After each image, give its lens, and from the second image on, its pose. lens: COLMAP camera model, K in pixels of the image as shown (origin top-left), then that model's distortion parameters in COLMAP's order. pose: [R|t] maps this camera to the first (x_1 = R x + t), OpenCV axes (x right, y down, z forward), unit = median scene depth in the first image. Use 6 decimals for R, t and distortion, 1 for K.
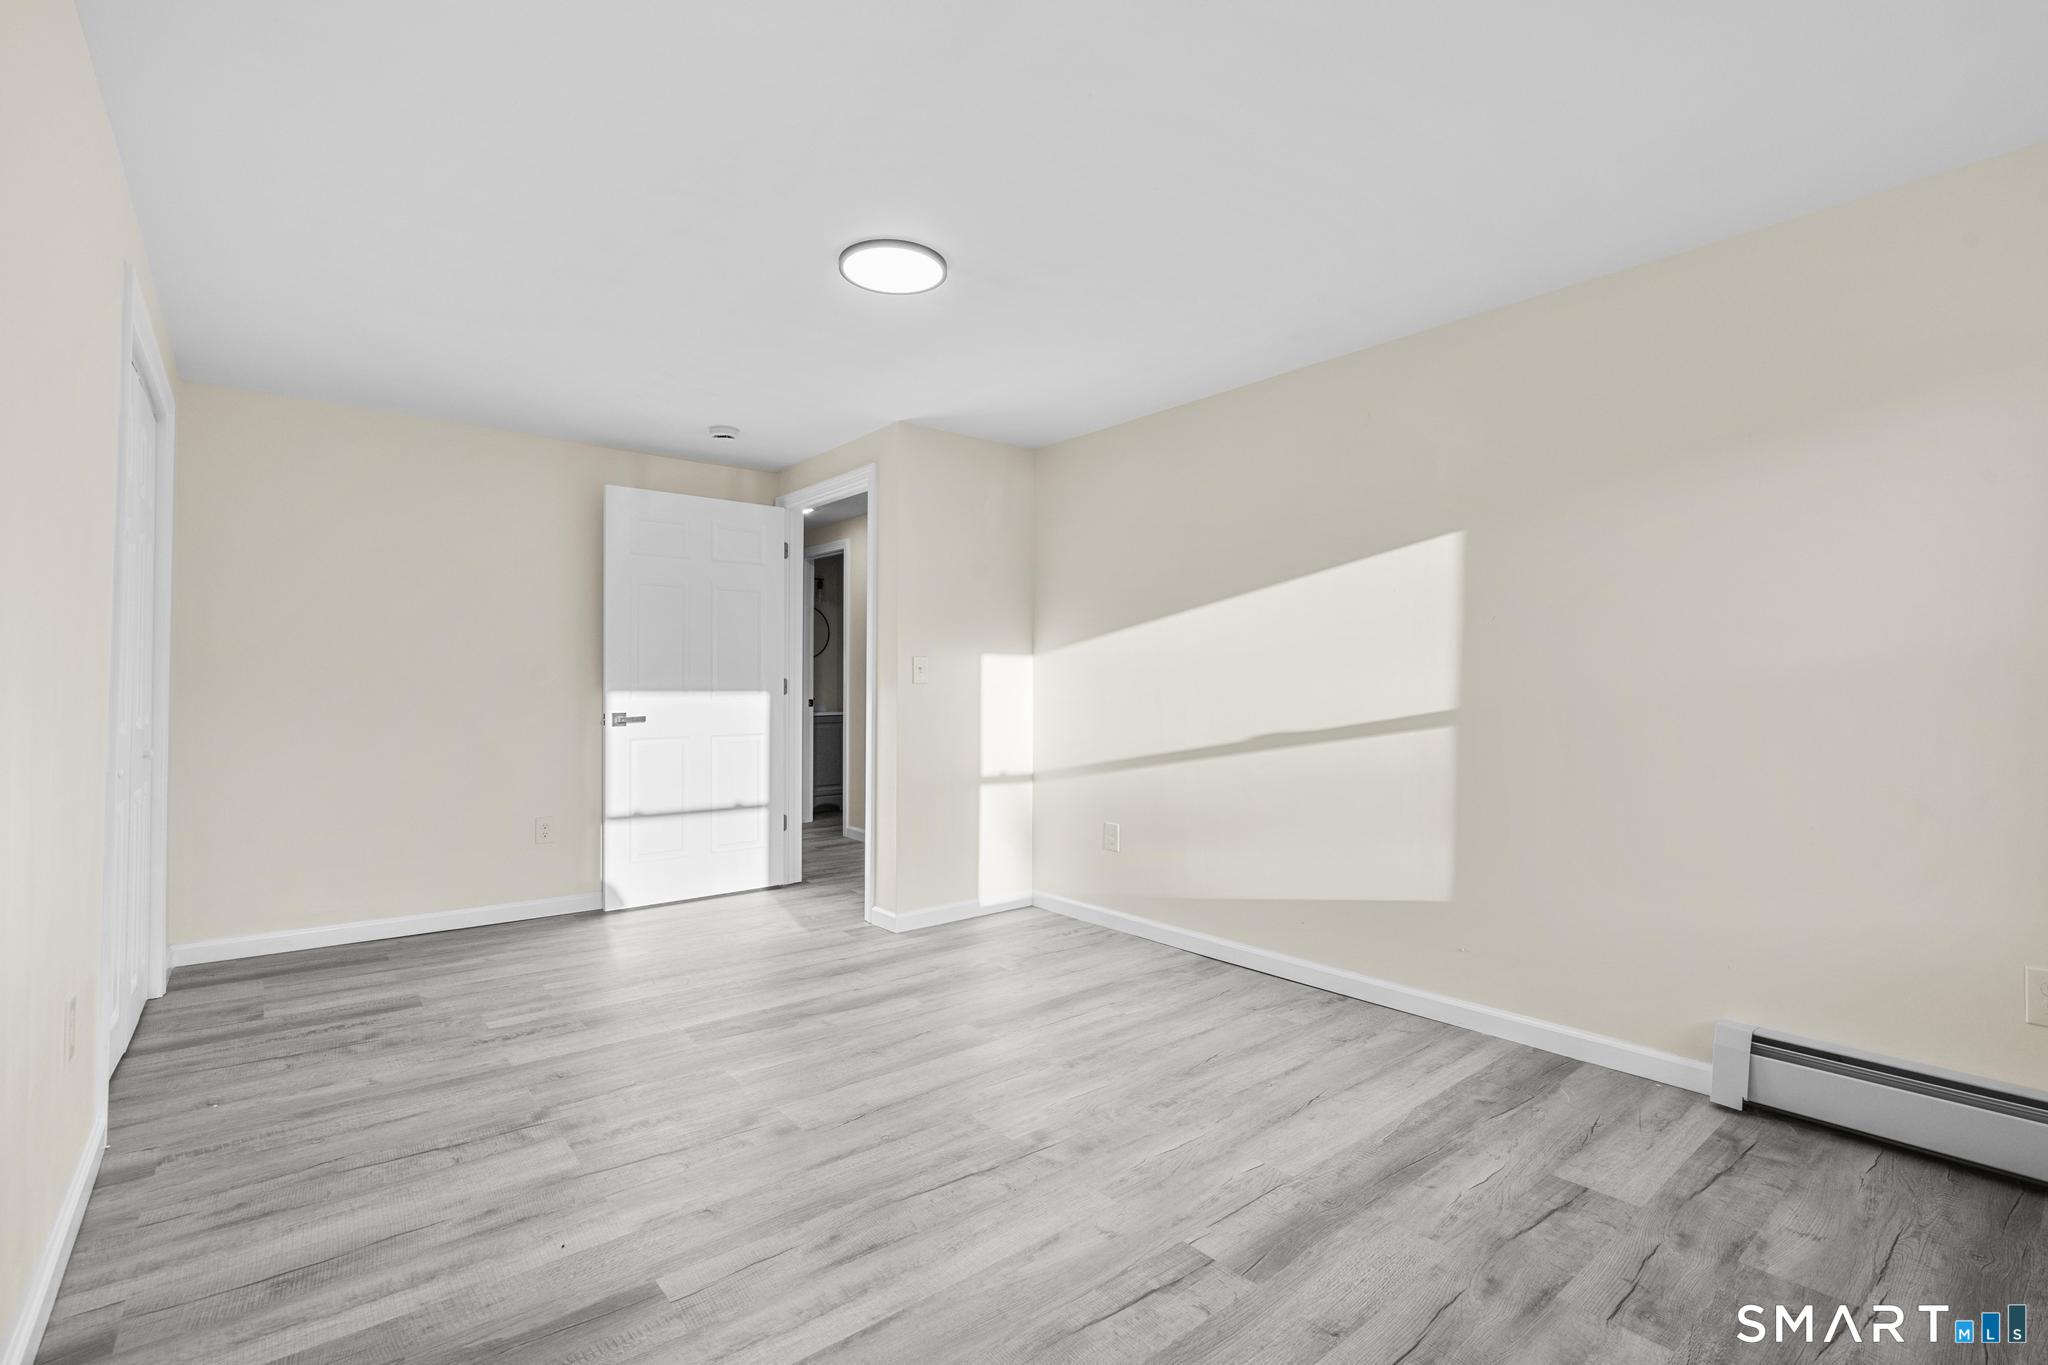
lens RADIAL K [[912.5, 0, 1013.7], [0, 912.5, 678.3], [0, 0, 1]] dist [-0.003171, 0.001232]
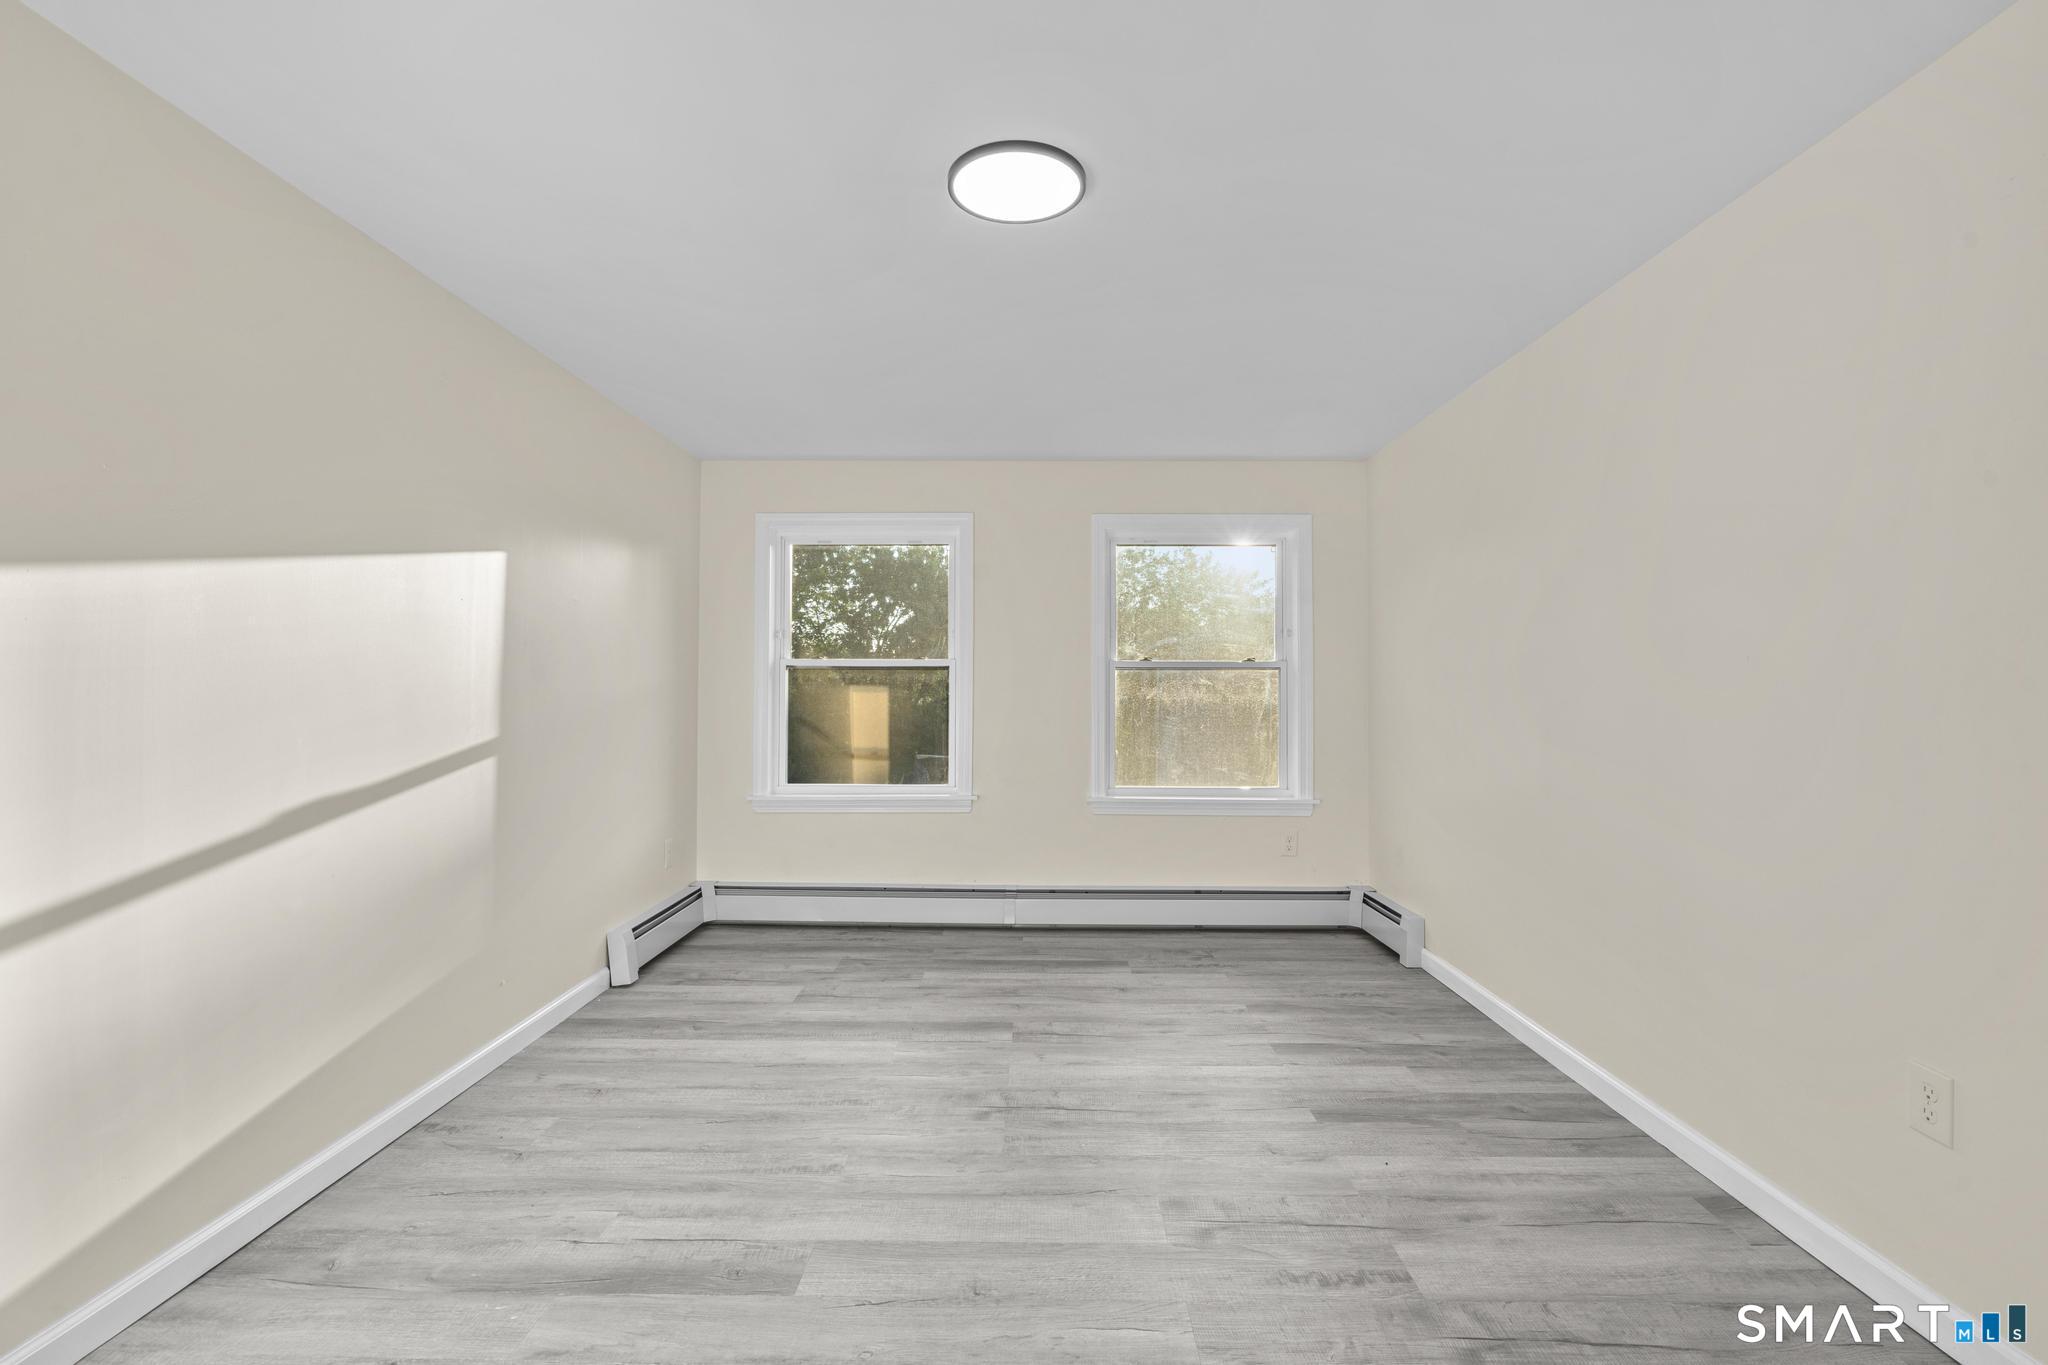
lens RADIAL K [[912.5, 0, 1015.9], [0, 912.5, 686.3], [0, 0, 1]] dist [-0.003171, 0.001232]
pose [[-0.758679, -0.000961, 0.651464, -0.685439], [-0.010185, 0.999894, -0.010386, -0.017479], [-0.651385, -0.014515, -0.758608, 1.704224]]
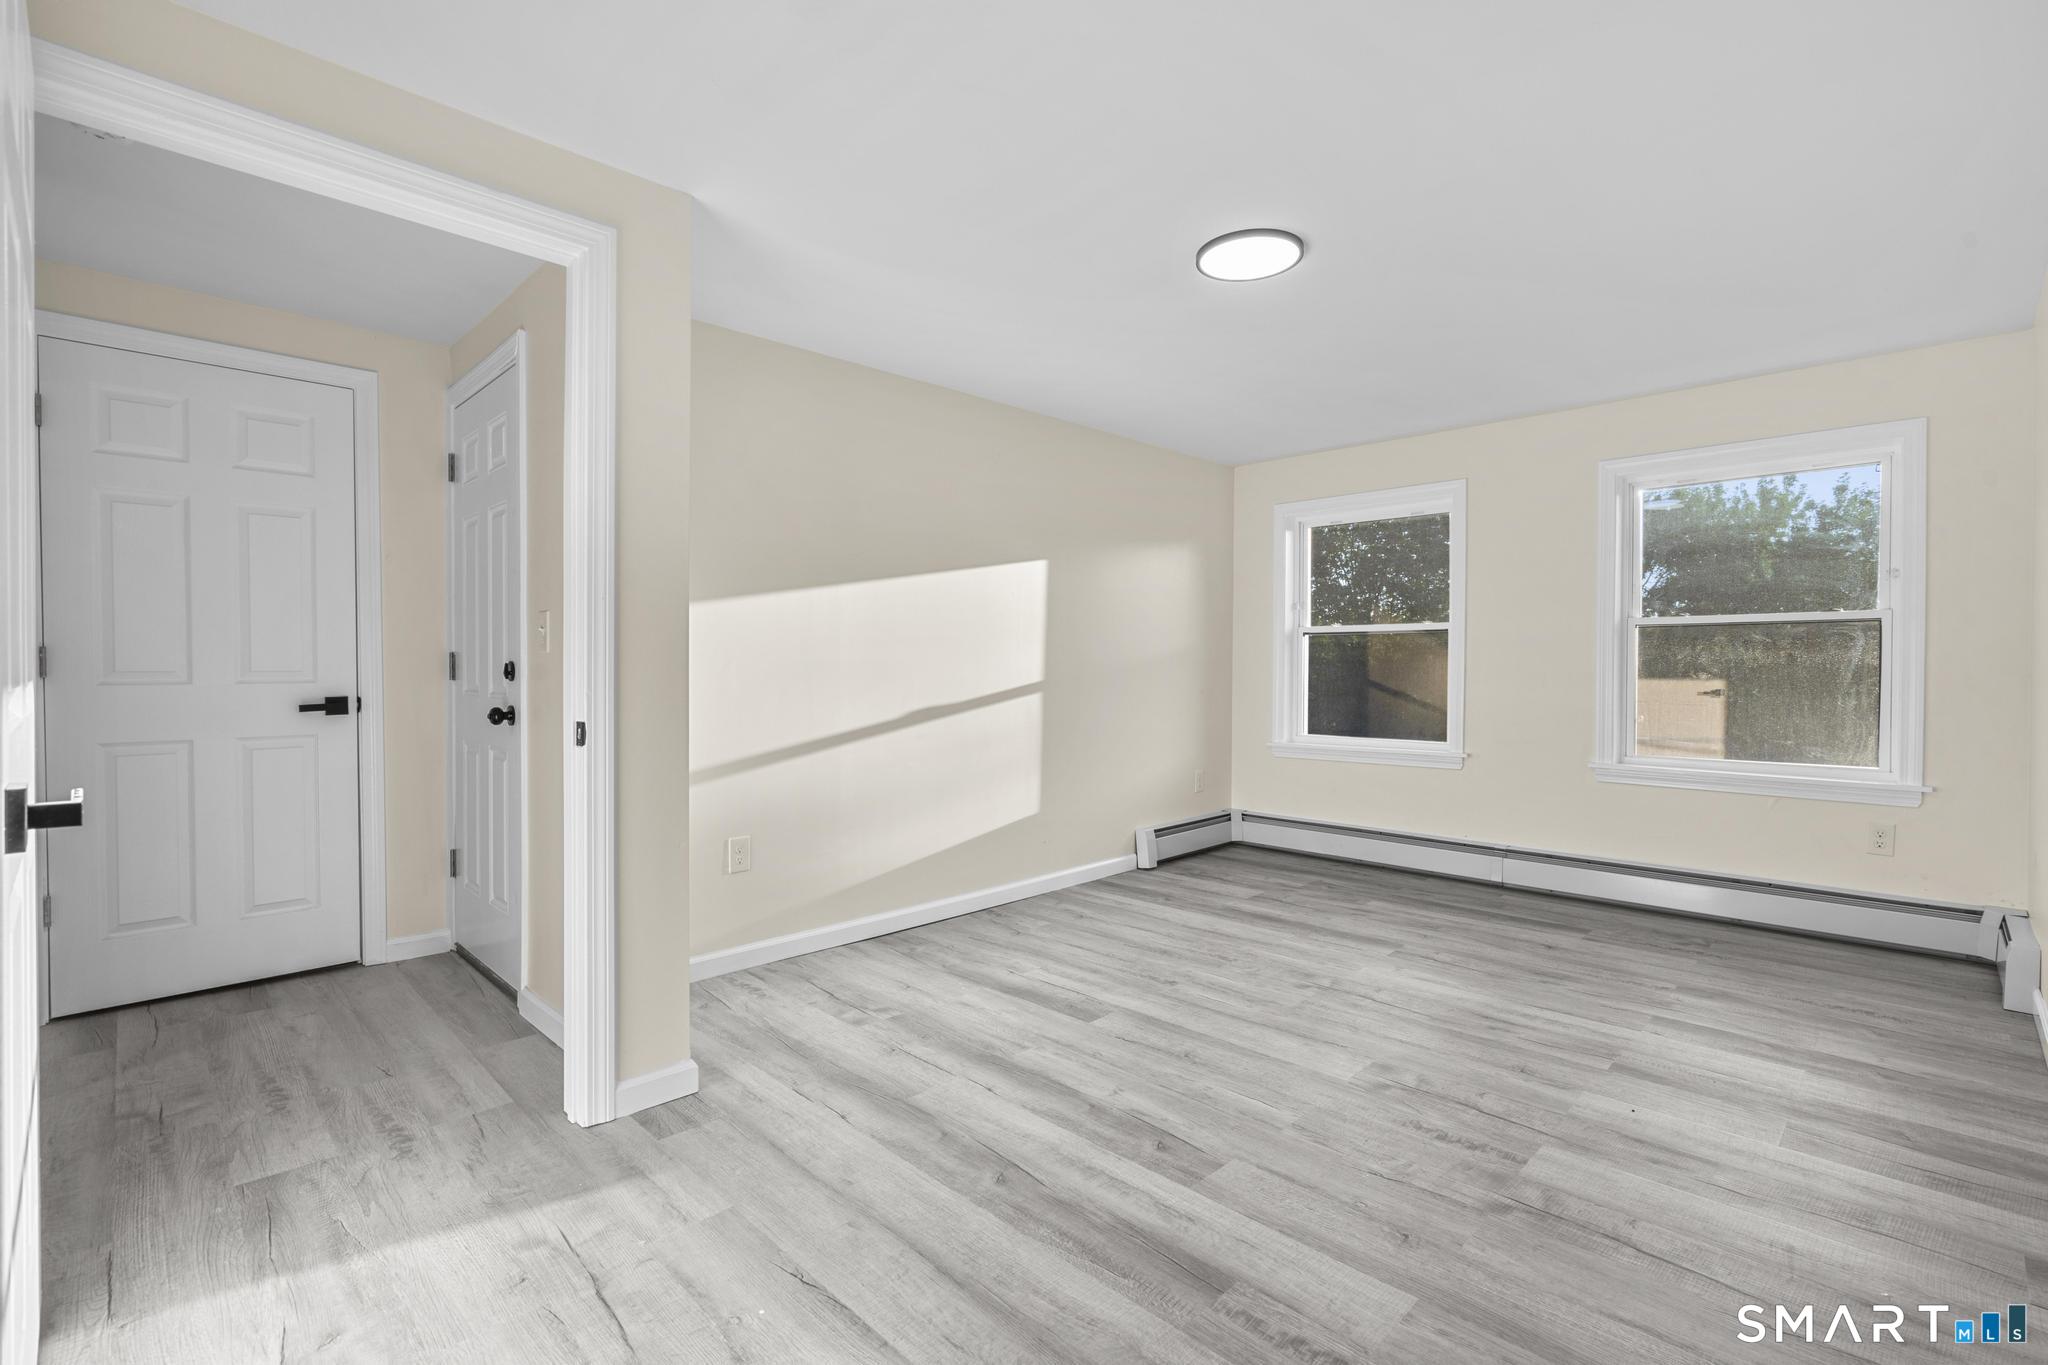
lens RADIAL K [[912.5, 0, 1028.9], [0, 912.5, 680.4], [0, 0, 1]] dist [-0.003171, 0.001232]
pose [[-0.095843, -0.016477, 0.995260, -1.224014], [-0.010722, 0.999822, 0.015520, 0.012914], [-0.995339, -0.009183, -0.096003, 1.444921]]
